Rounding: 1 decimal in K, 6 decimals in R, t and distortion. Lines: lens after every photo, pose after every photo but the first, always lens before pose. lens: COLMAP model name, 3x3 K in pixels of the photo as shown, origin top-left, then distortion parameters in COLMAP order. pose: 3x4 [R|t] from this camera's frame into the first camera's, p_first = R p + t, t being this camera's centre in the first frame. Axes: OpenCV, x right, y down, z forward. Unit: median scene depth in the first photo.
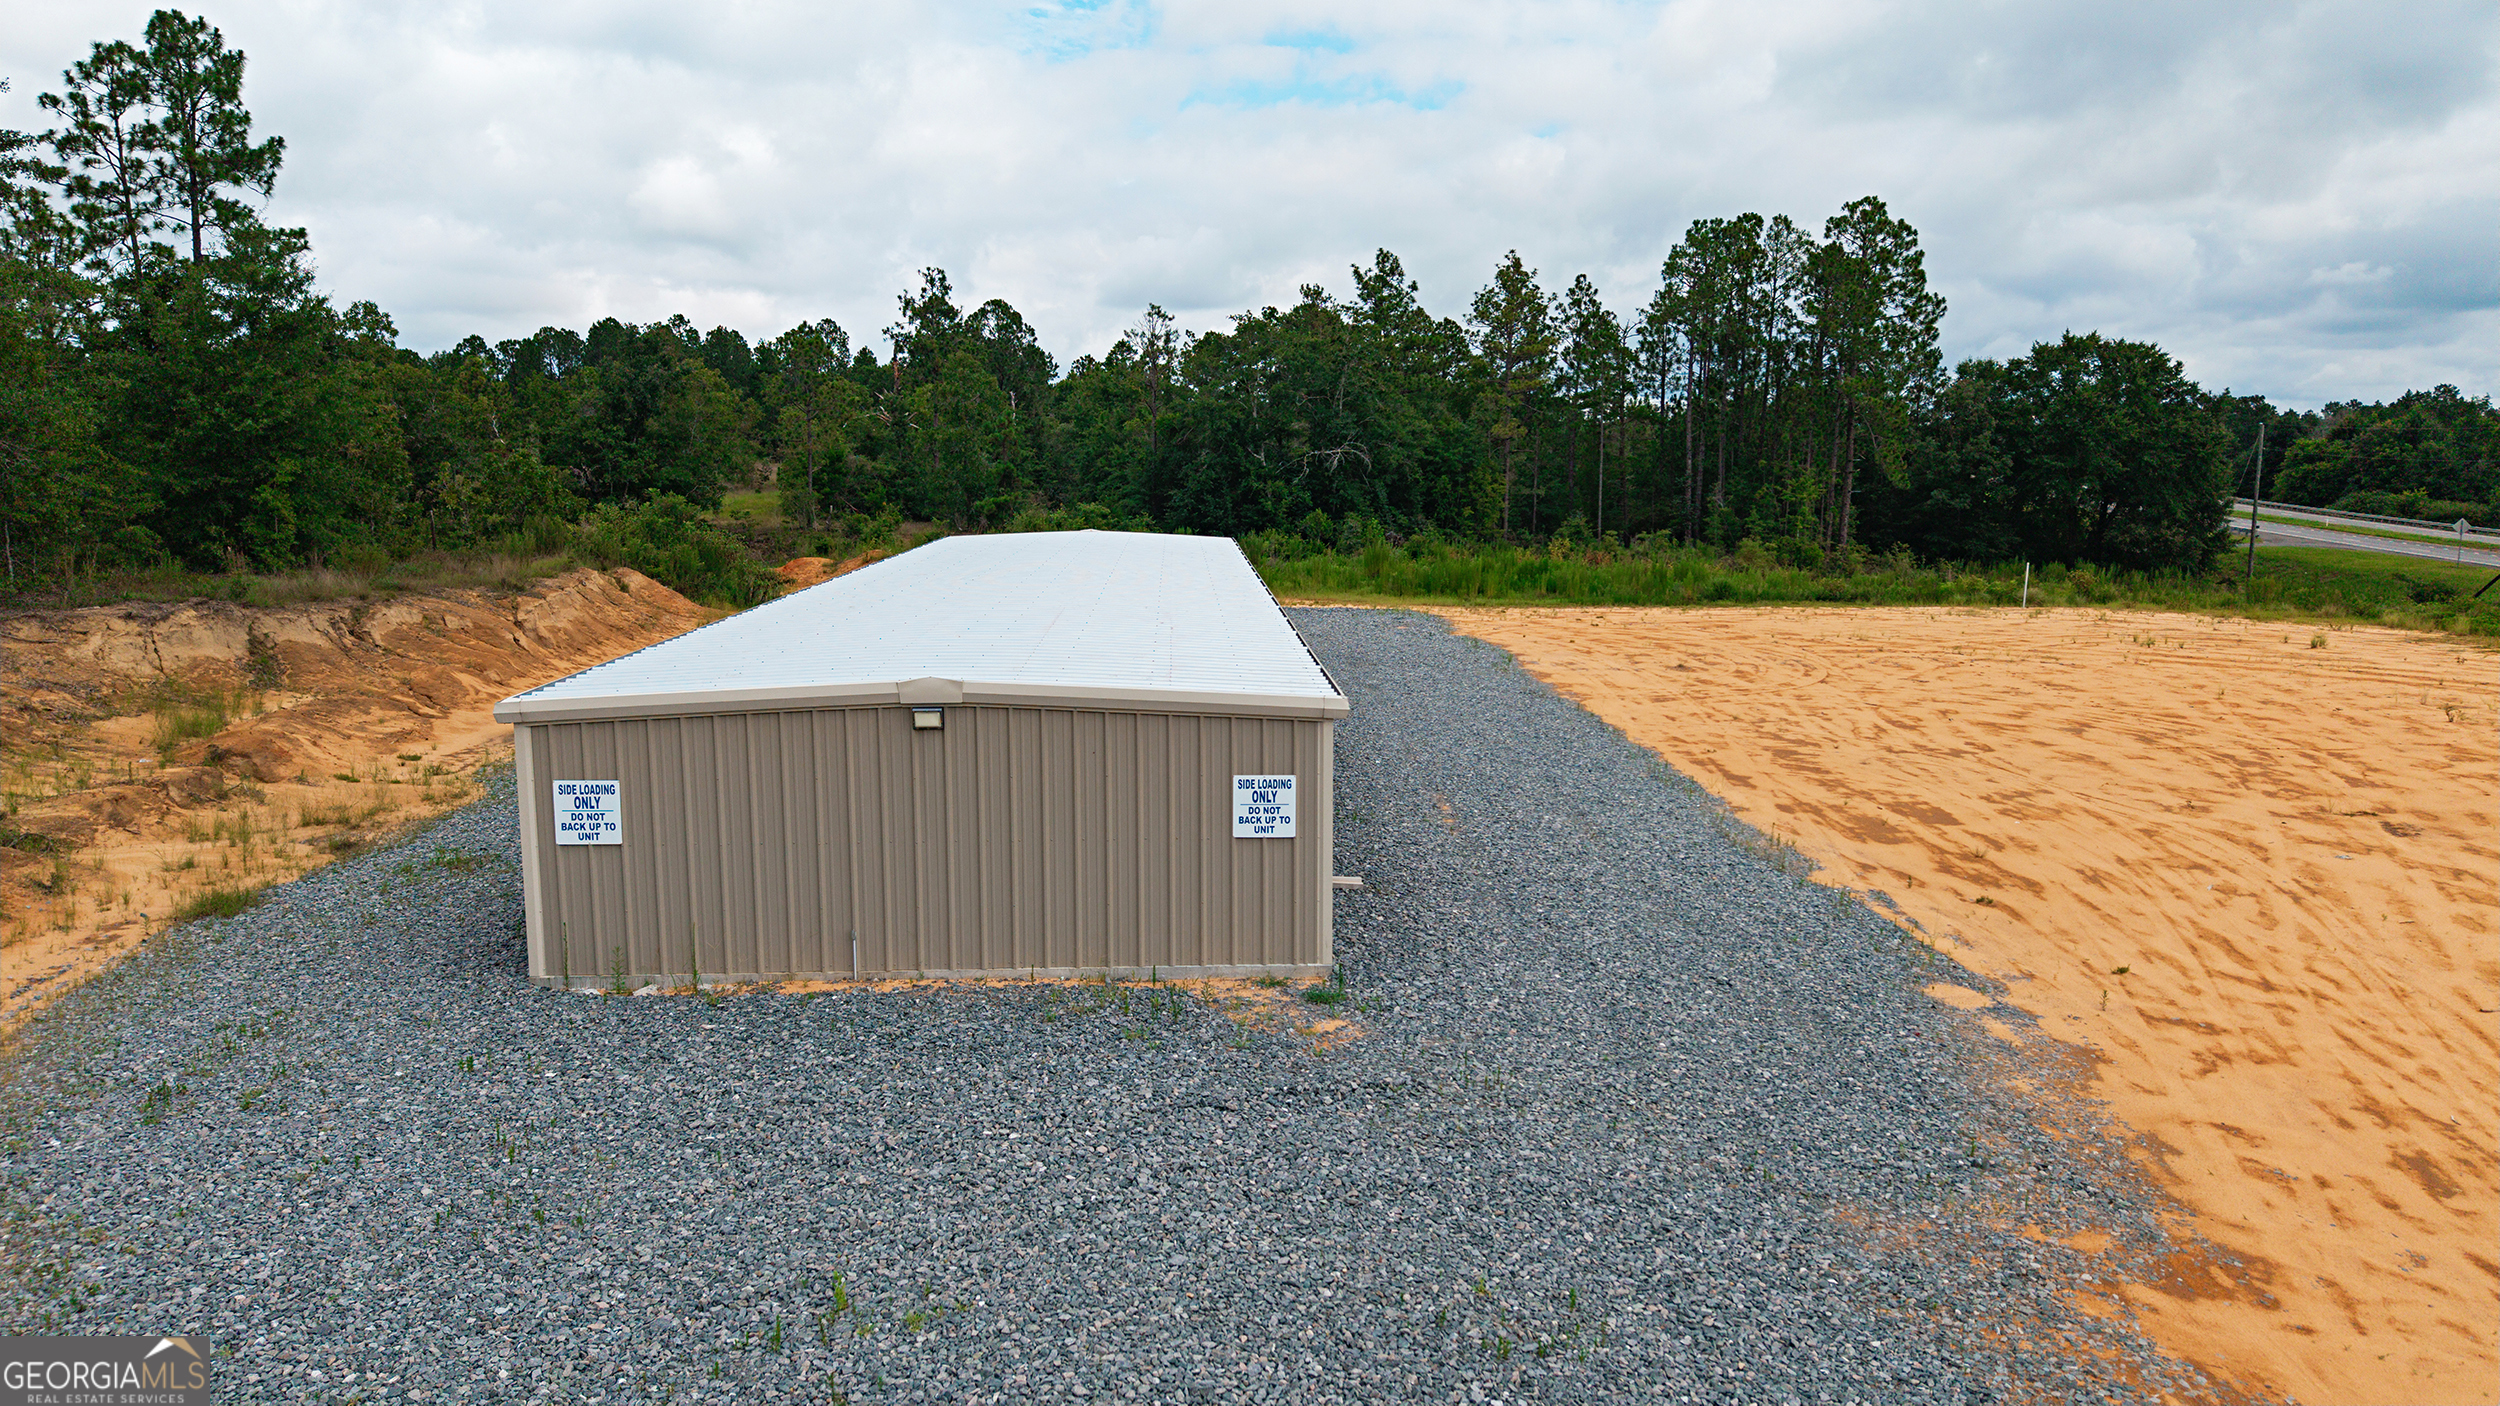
lens RADIAL K [[1658.4, 0, 1245.7], [0, 1658.4, 705.8], [0, 0, 1]] dist [0.054733, -0.076965]
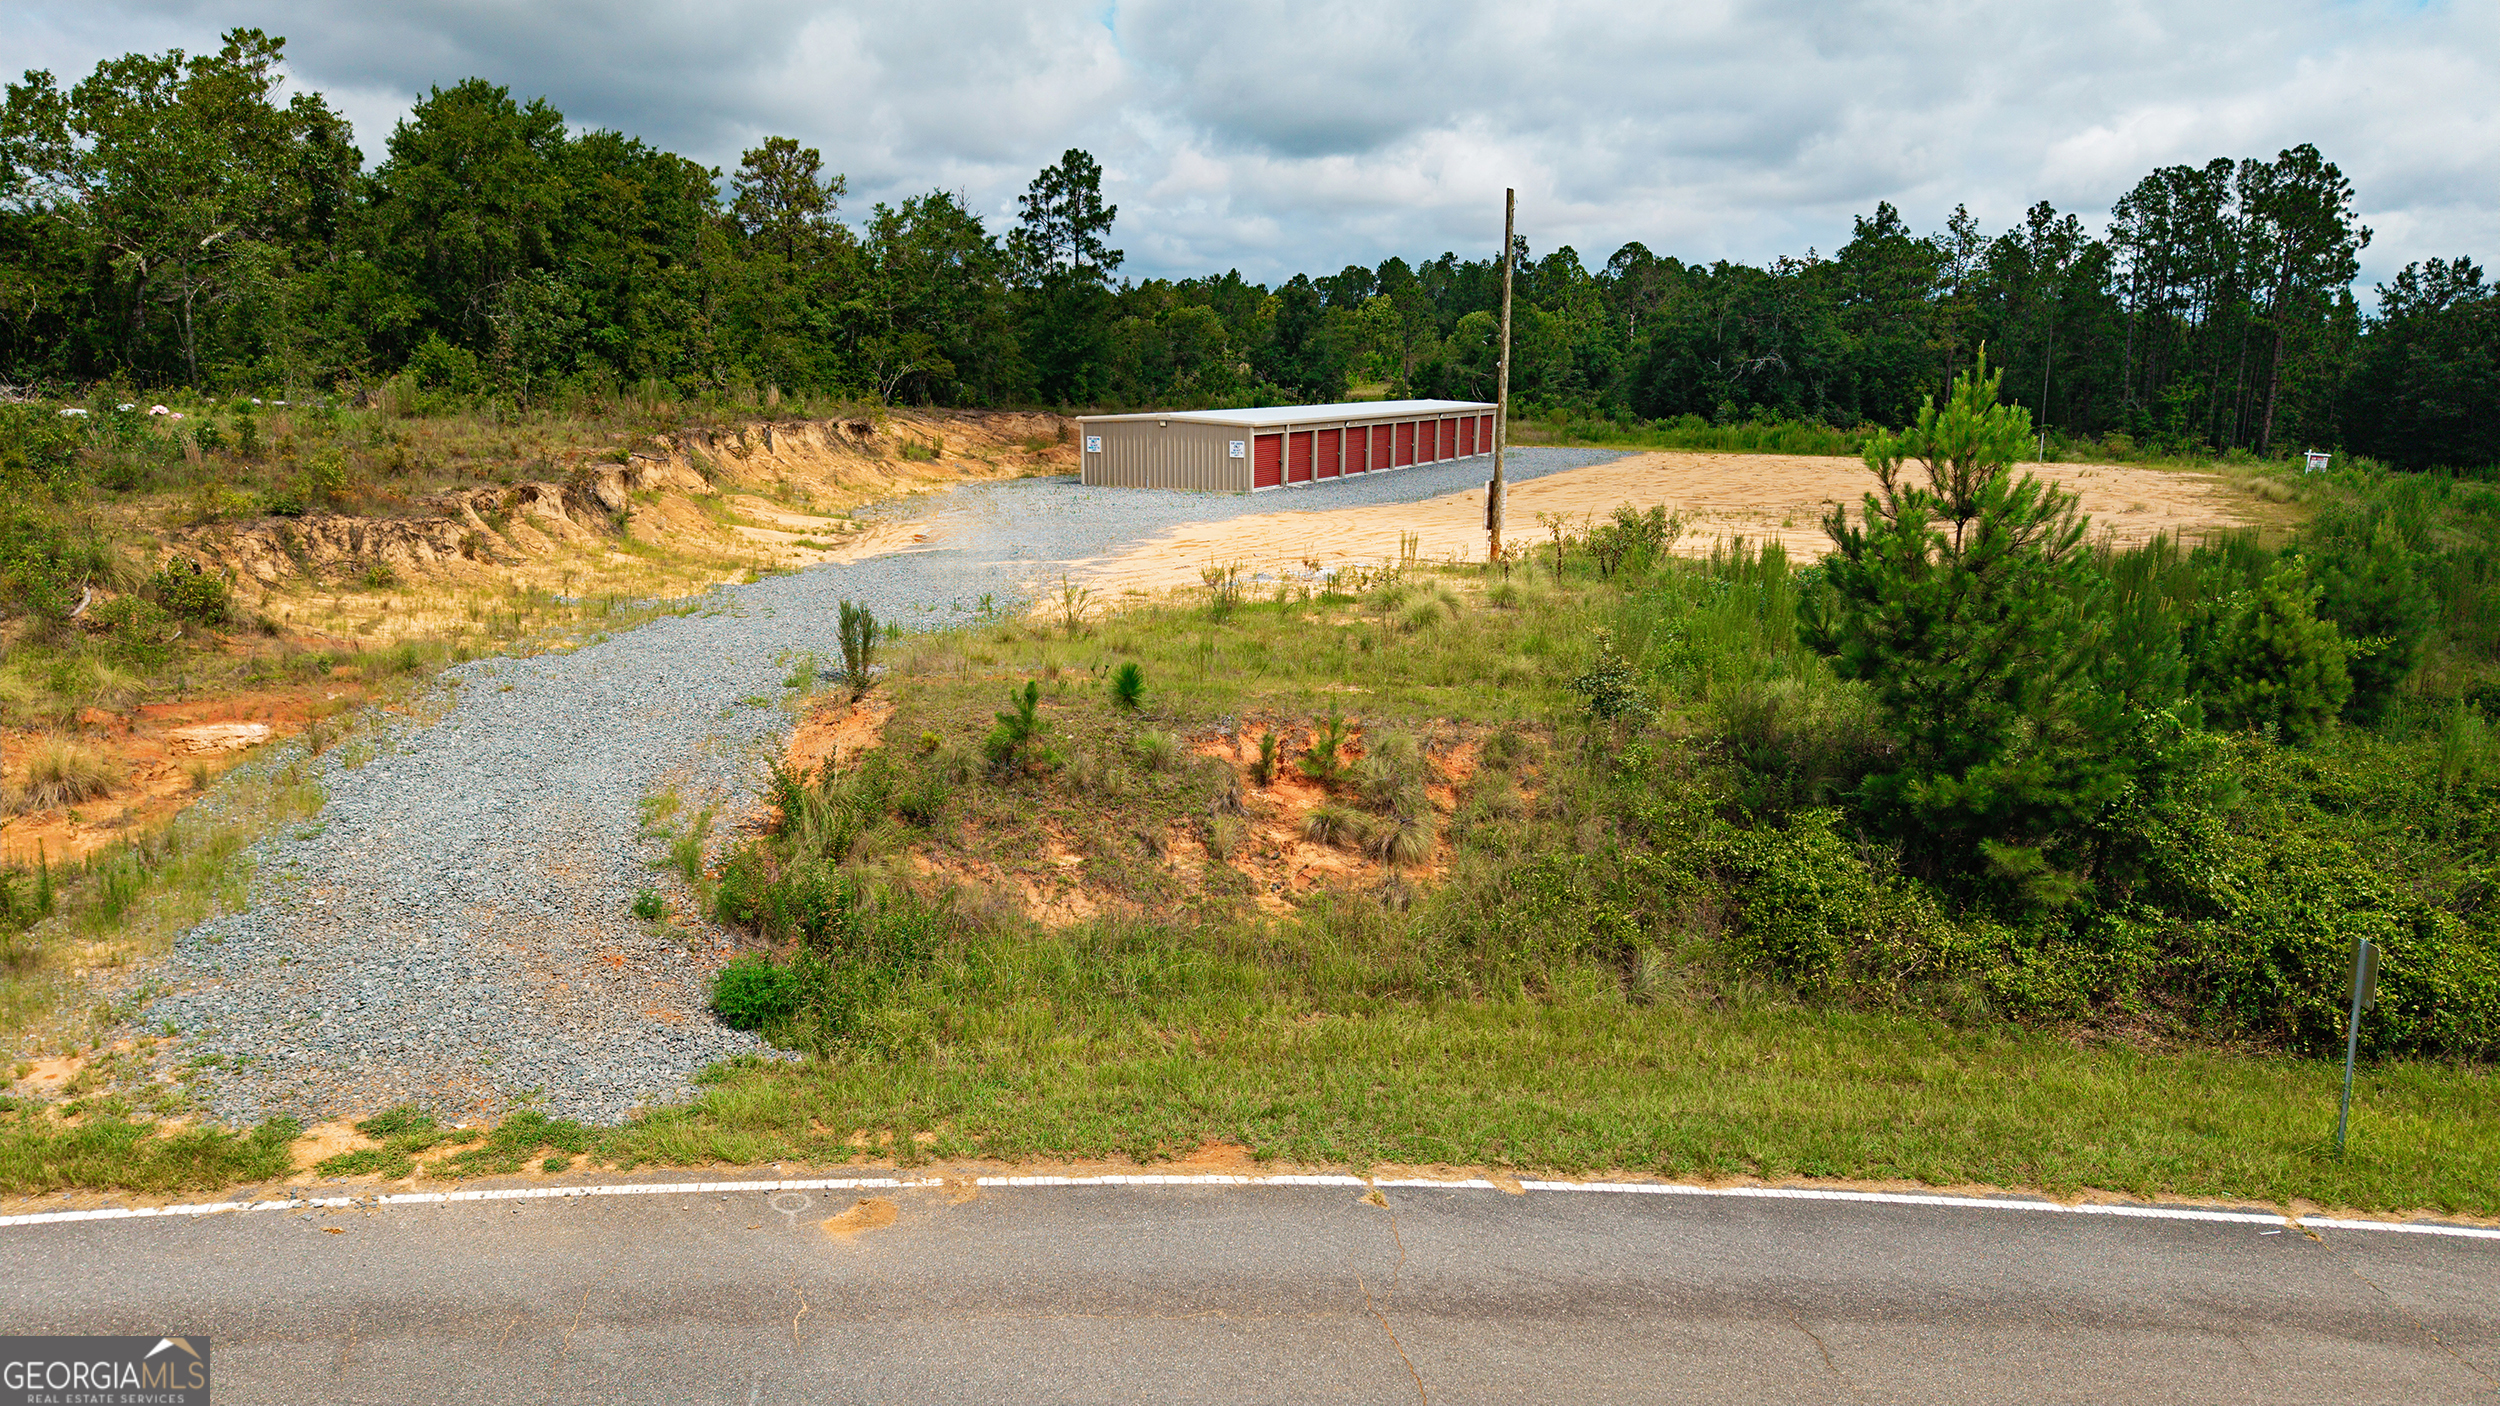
lens RADIAL K [[1664.0, 0, 1250.0], [0, 1664.0, 703.0], [0, 0, 1]] dist [0.048082, -0.067724]
pose [[0.880770, 0.098564, -0.463174, 0.343237], [-0.075630, 0.994823, 0.067881, 0.069137], [0.467467, -0.024758, 0.883664, -0.445442]]
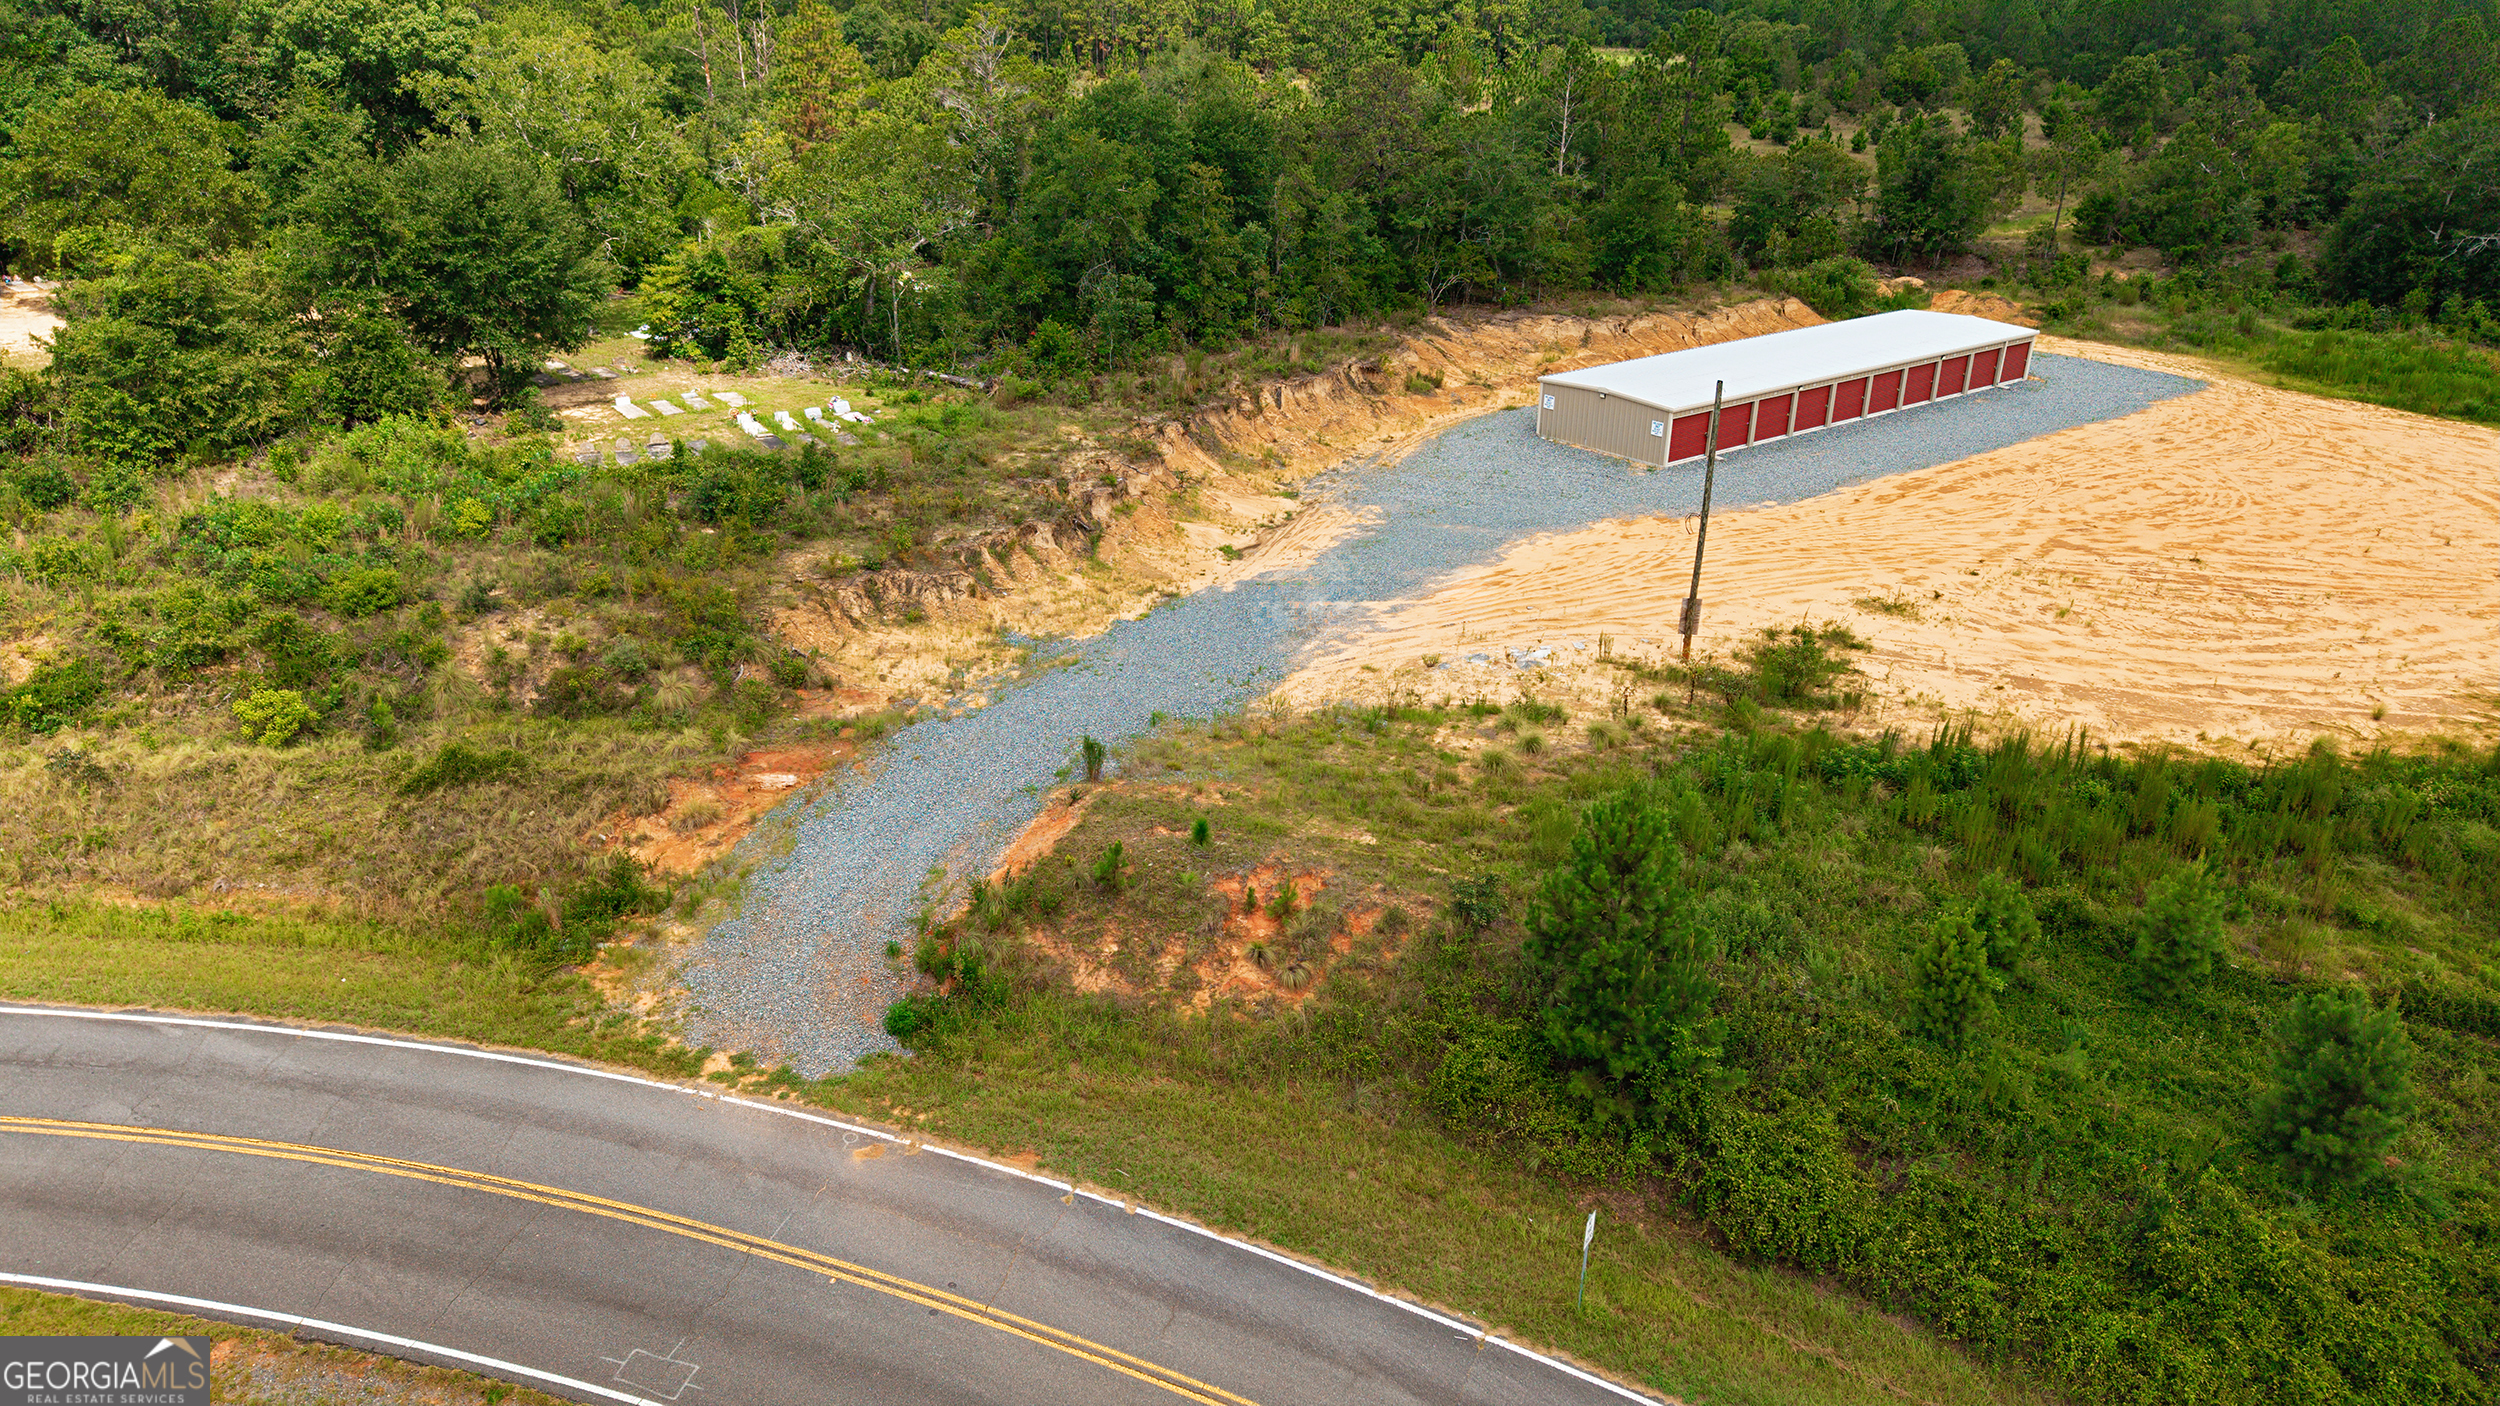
lens RADIAL K [[1658.4, 0, 1245.7], [0, 1658.4, 705.8], [0, 0, 1]] dist [0.054733, -0.076965]
pose [[0.579746, 0.325775, -0.746837, 0.537112], [-0.129695, 0.941802, 0.310141, -0.088051], [0.804409, -0.082942, 0.588258, -0.475177]]
